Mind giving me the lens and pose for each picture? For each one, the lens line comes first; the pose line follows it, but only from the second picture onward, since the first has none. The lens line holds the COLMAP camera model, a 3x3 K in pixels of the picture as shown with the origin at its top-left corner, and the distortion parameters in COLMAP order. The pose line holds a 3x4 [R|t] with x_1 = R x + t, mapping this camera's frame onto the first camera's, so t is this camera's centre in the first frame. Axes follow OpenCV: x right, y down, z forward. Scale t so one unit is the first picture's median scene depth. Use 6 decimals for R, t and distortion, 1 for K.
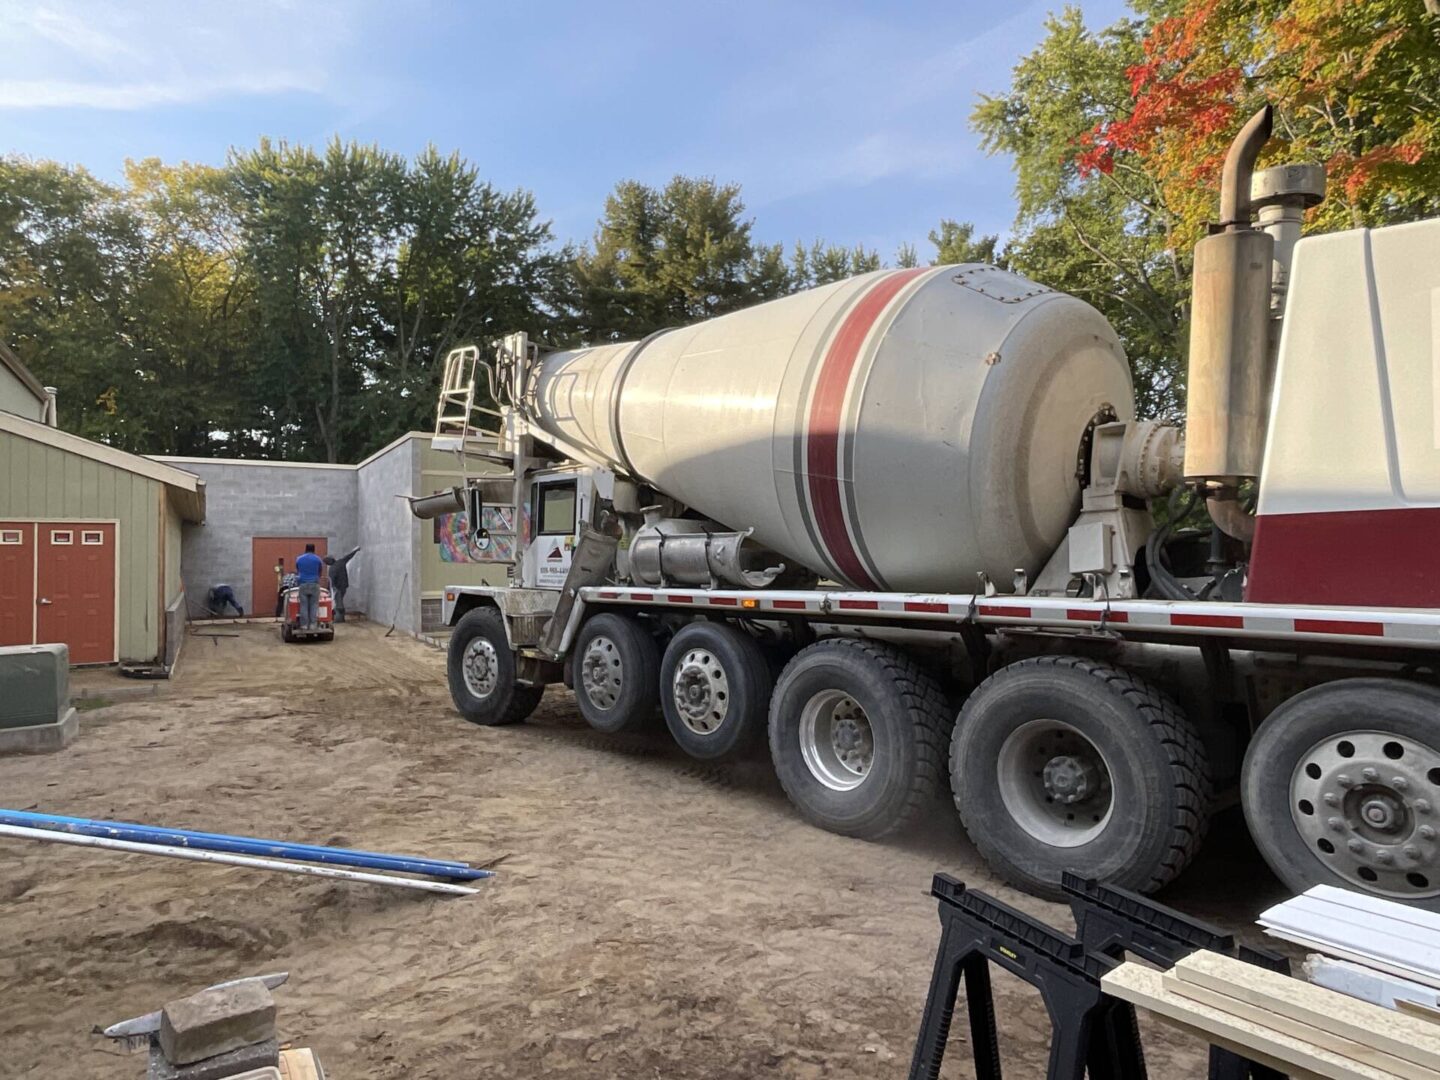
lens RADIAL K [[886.9, 0, 722.3], [0, 886.9, 501.0], [0, 0, 1]] dist [0.025076, -0.000455]
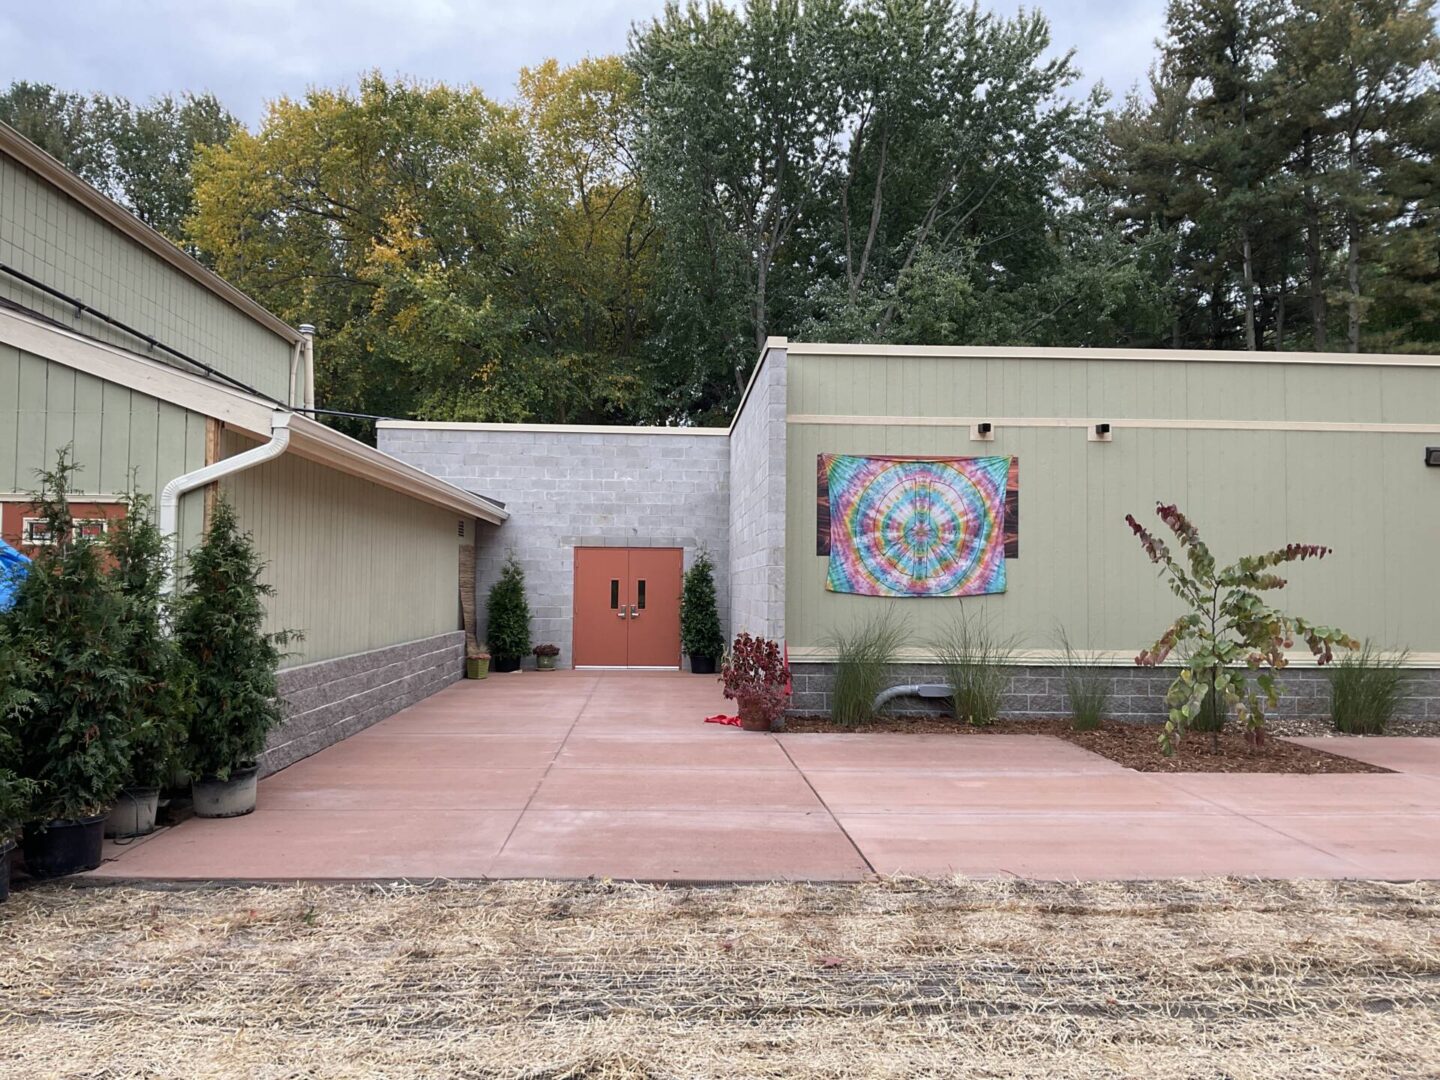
lens RADIAL K [[1227.0, 0, 720.0], [0, 1227.0, 540.0], [0, 0, 1]] dist [0.000756, 0.003674]
pose [[0.883402, -0.001253, -0.468613, -0.008531], [0.012102, 0.999724, 0.020141, 0.008540], [0.468459, -0.023464, 0.883174, 0.116016]]
